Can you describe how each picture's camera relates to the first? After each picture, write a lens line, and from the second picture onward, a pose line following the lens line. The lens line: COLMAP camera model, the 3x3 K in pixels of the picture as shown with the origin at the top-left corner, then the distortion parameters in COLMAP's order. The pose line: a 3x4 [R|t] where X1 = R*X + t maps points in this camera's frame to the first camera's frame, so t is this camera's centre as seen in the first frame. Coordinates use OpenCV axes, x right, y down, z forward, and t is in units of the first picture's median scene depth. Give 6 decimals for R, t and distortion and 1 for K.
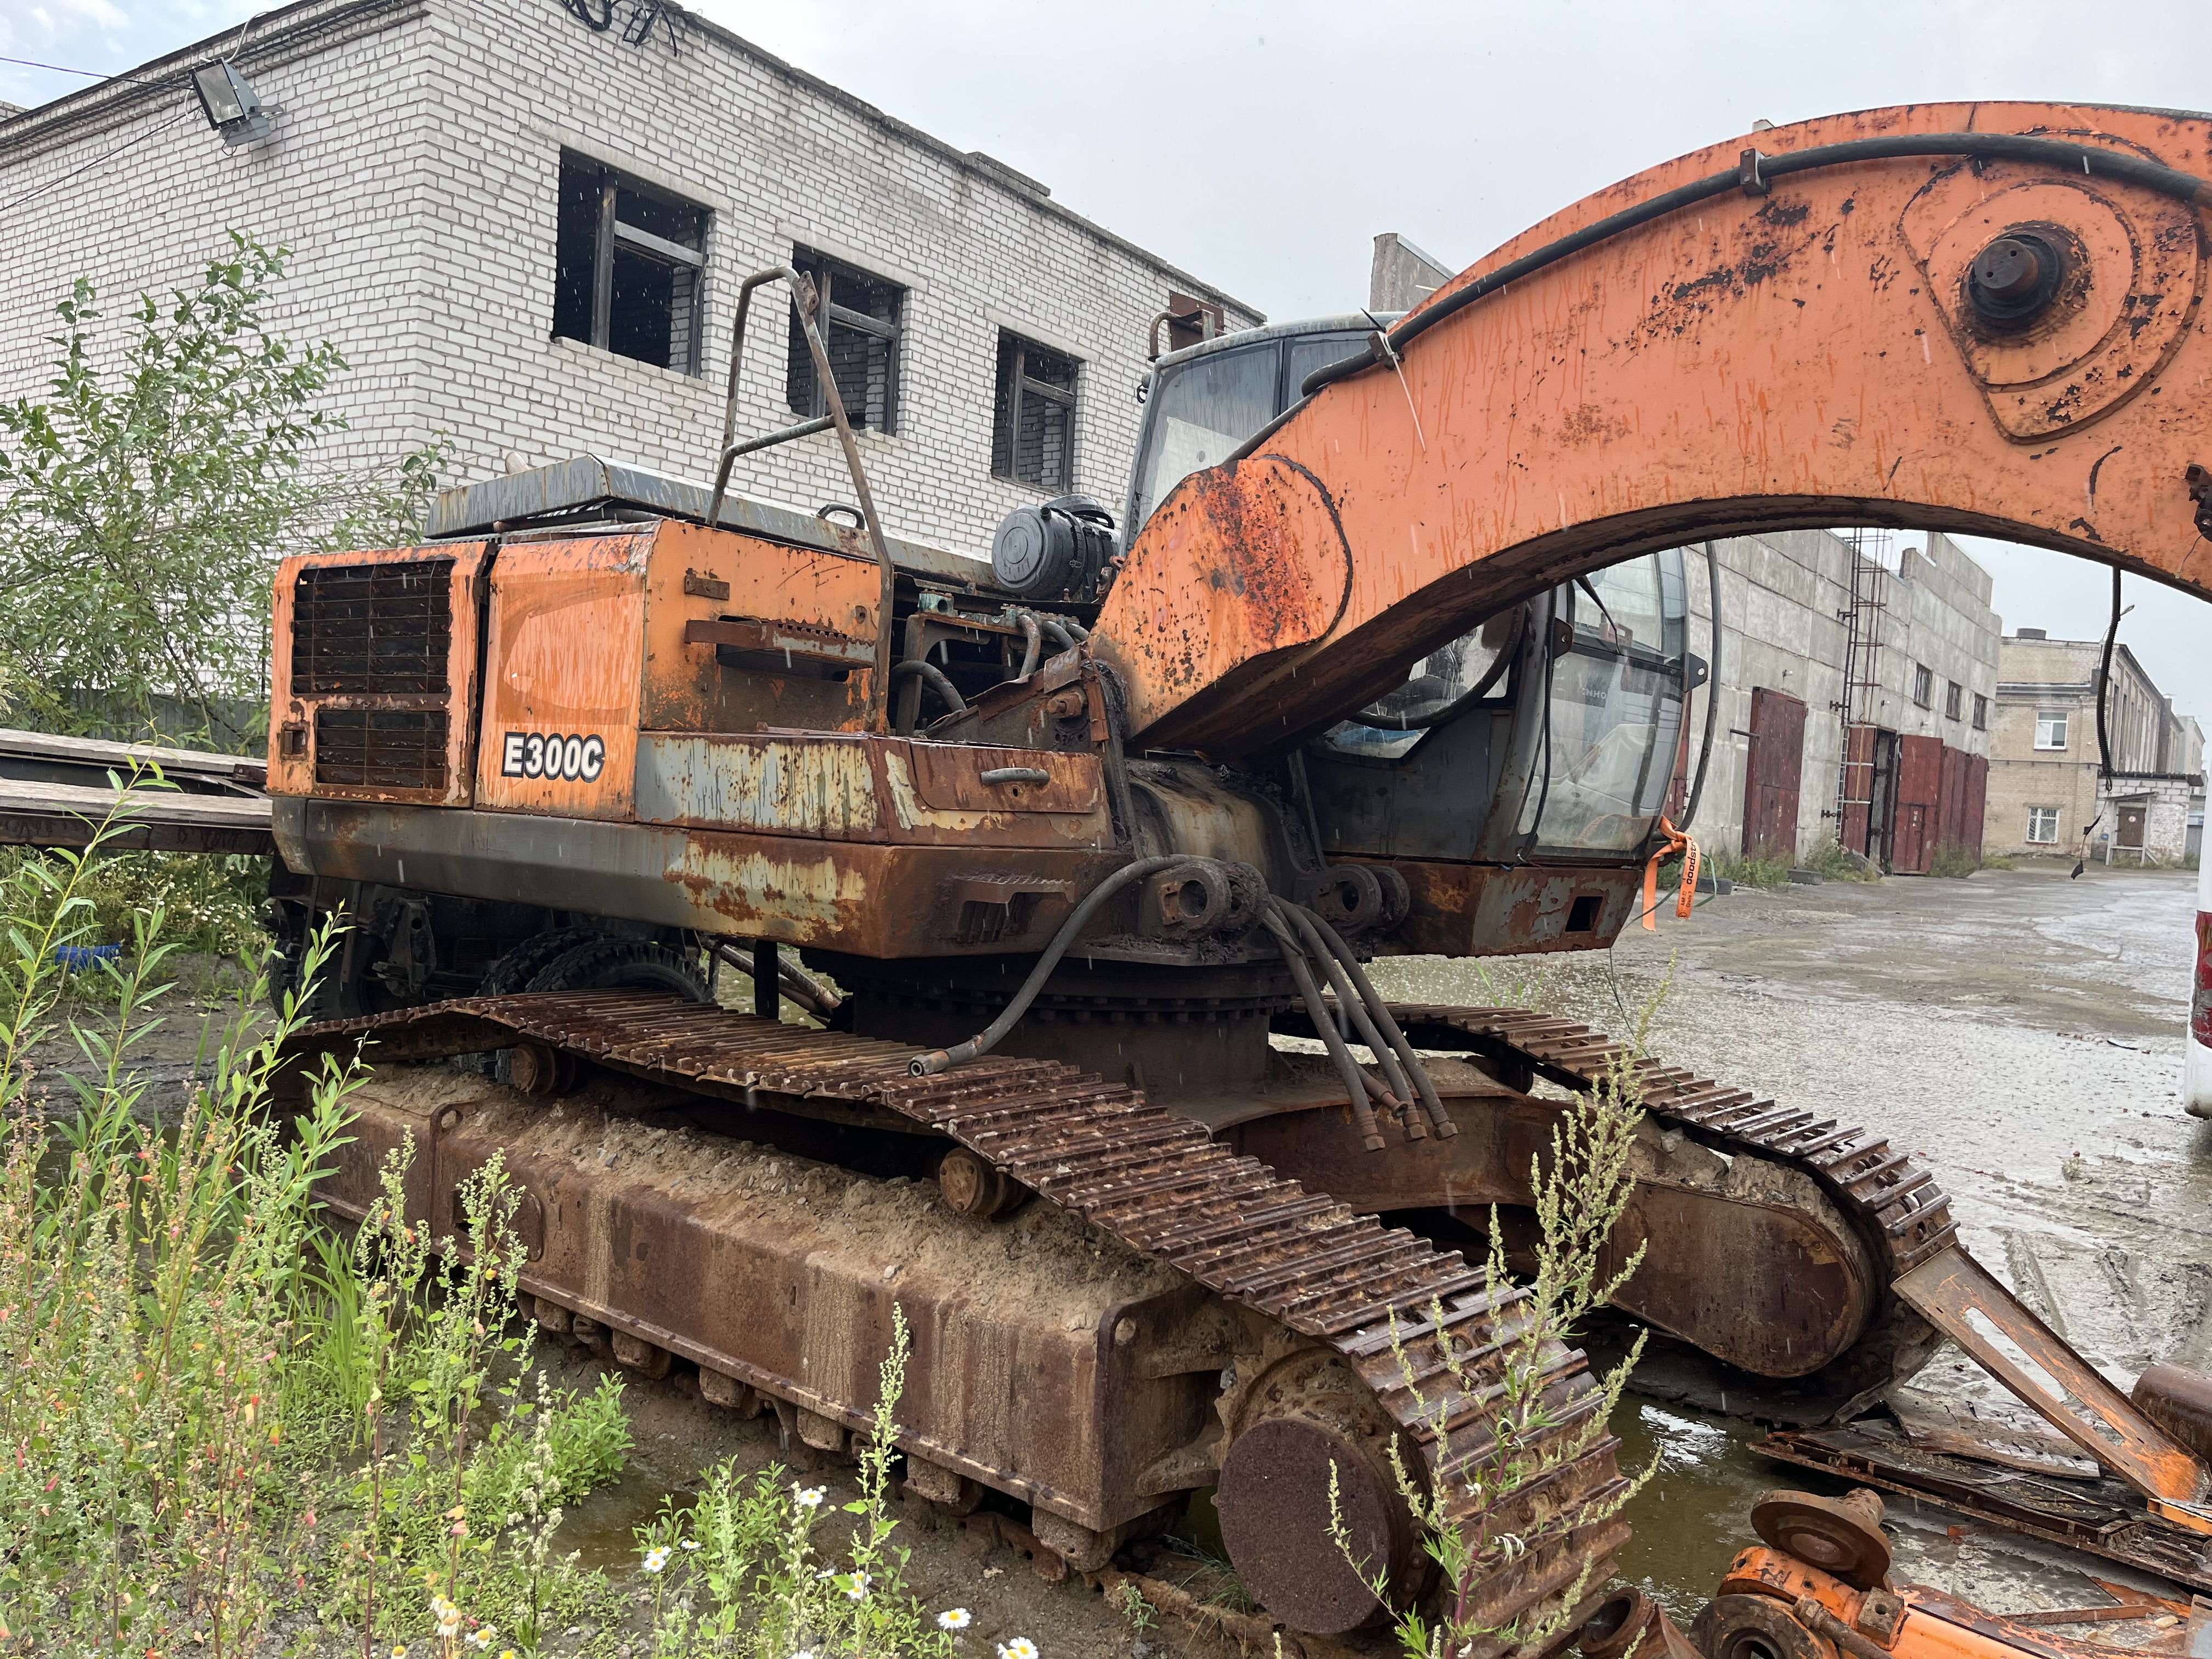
lens RADIAL K [[1652.0, 0, 1106.0], [0, 1652.0, 829.5], [0, 0, 1]] dist [0.079321, -0.133231]
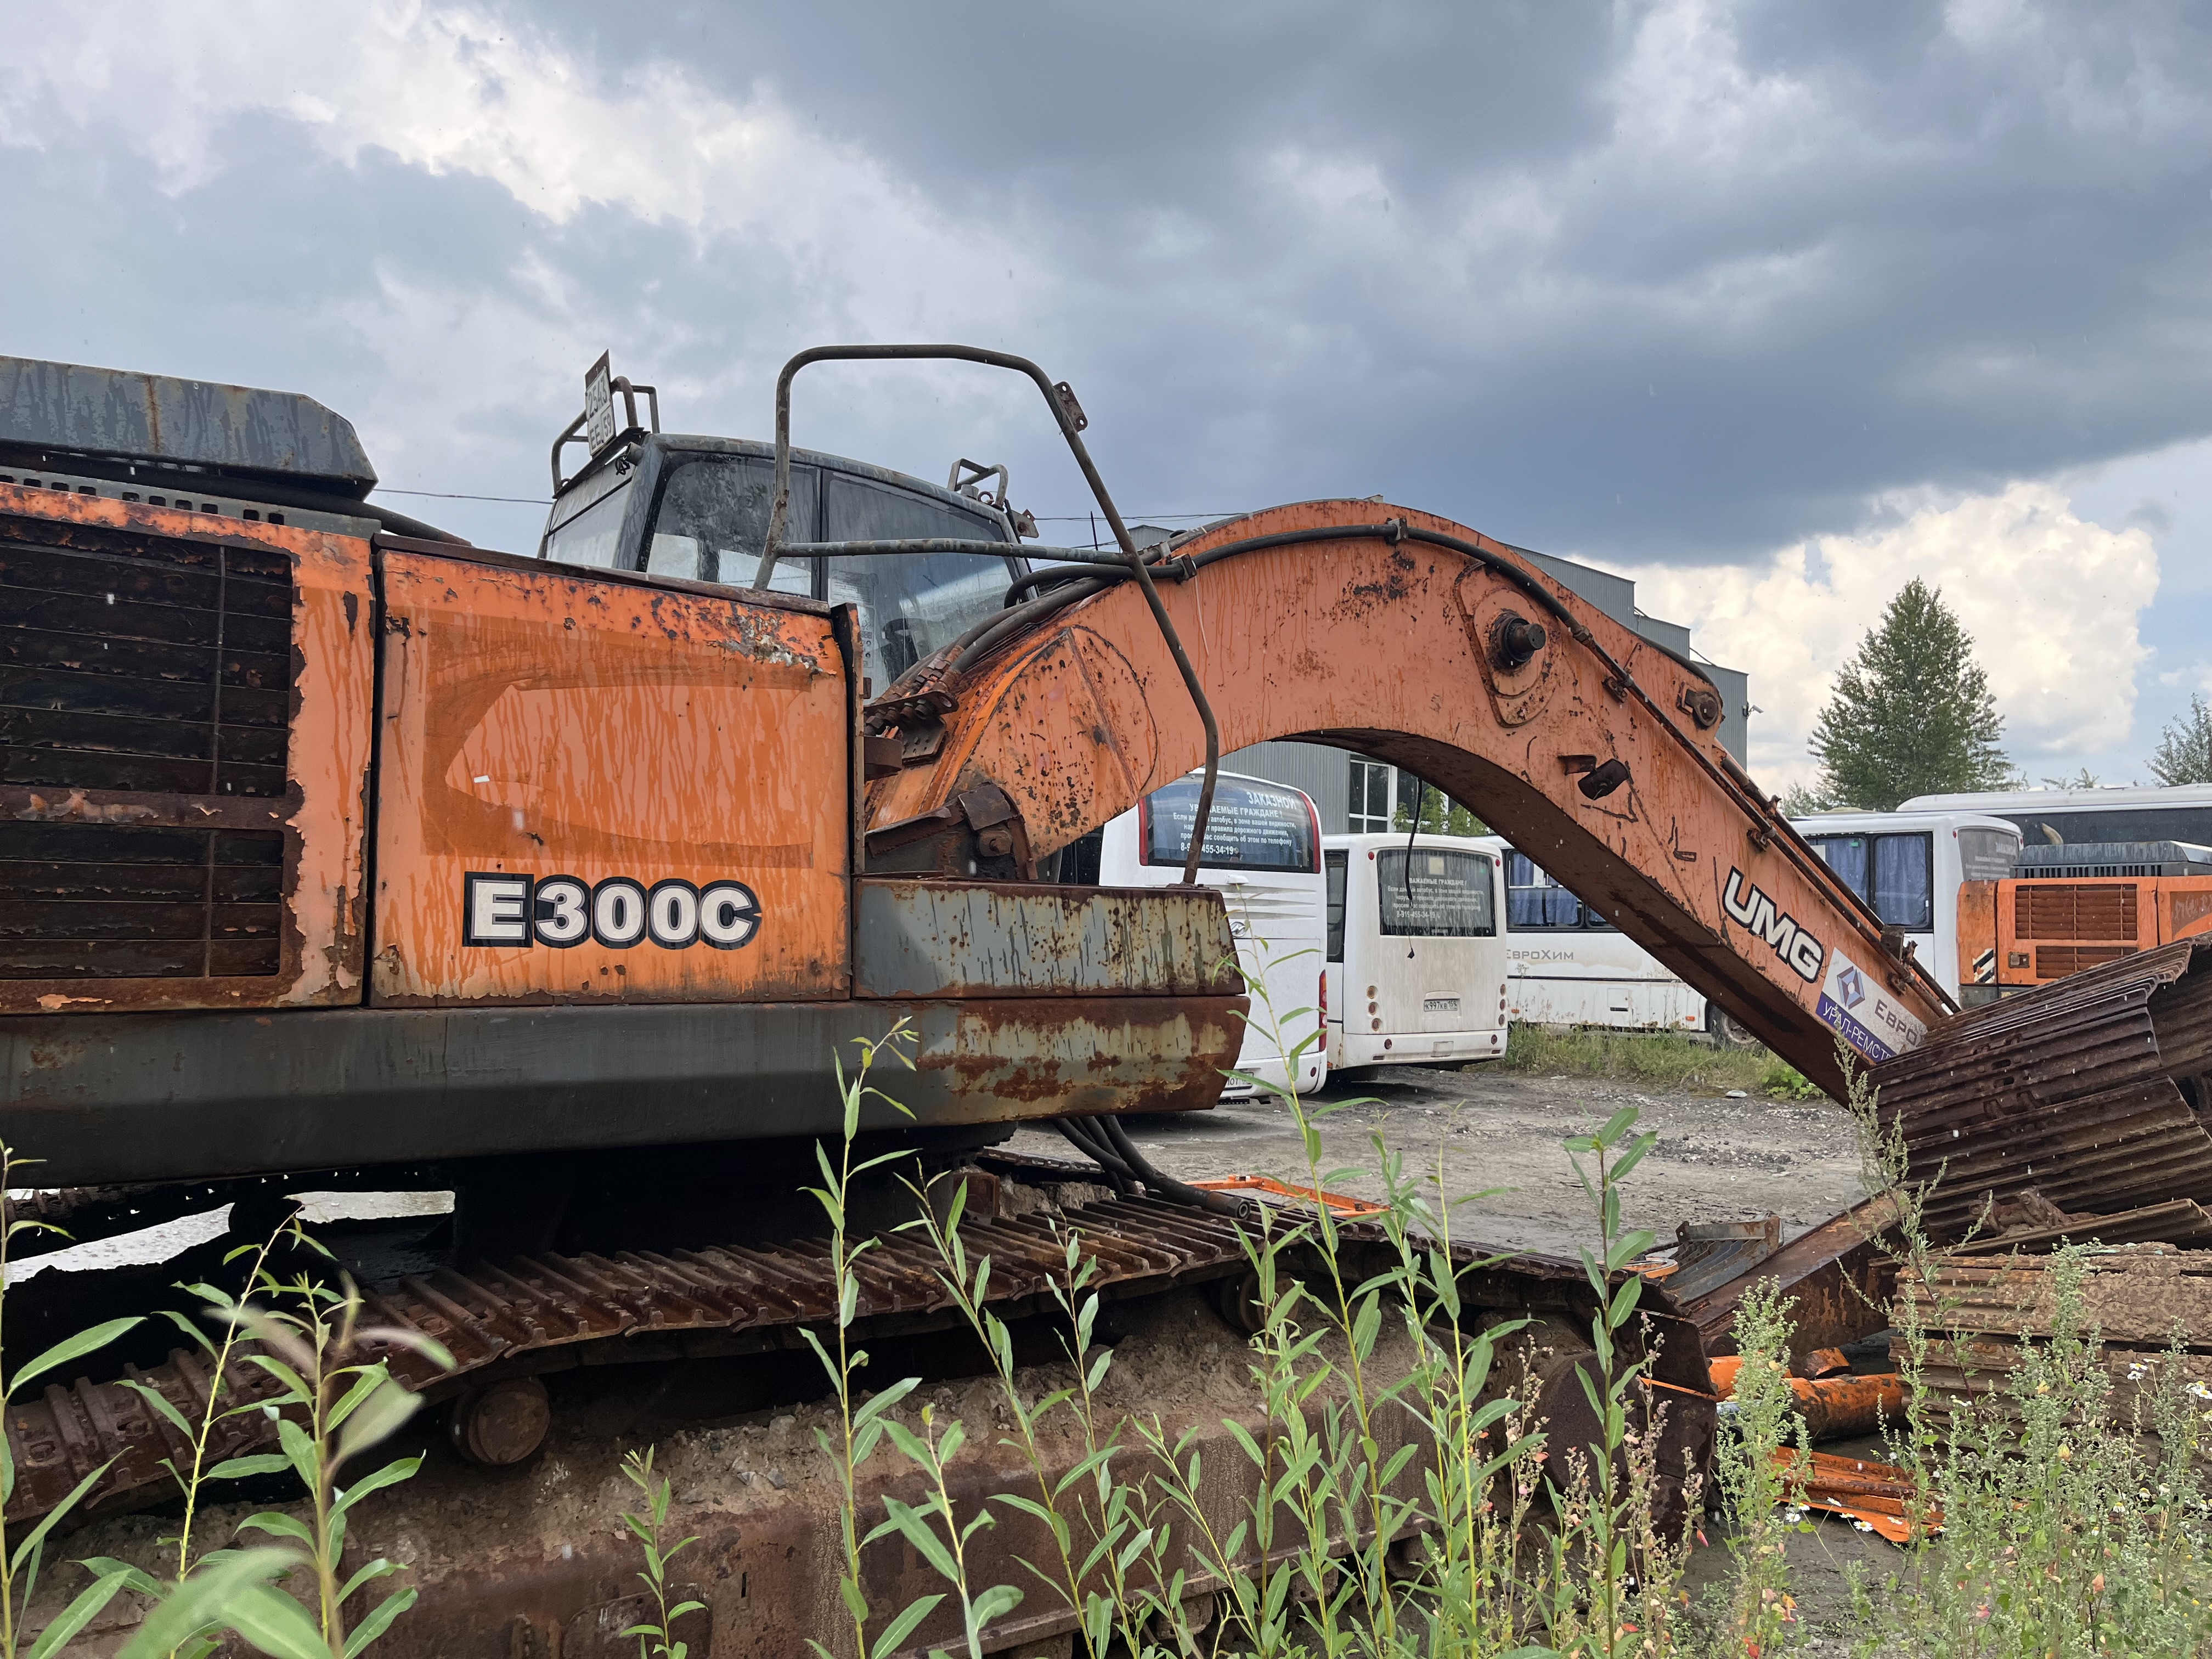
lens RADIAL K [[1652.0, 0, 1106.0], [0, 1652.0, 829.5], [0, 0, 1]] dist [0.079321, -0.133231]
pose [[0.256572, 0.012508, 0.966444, -0.308424], [0.018053, 0.999680, -0.017731, -0.020691], [-0.966356, 0.021996, 0.256264, 0.217850]]
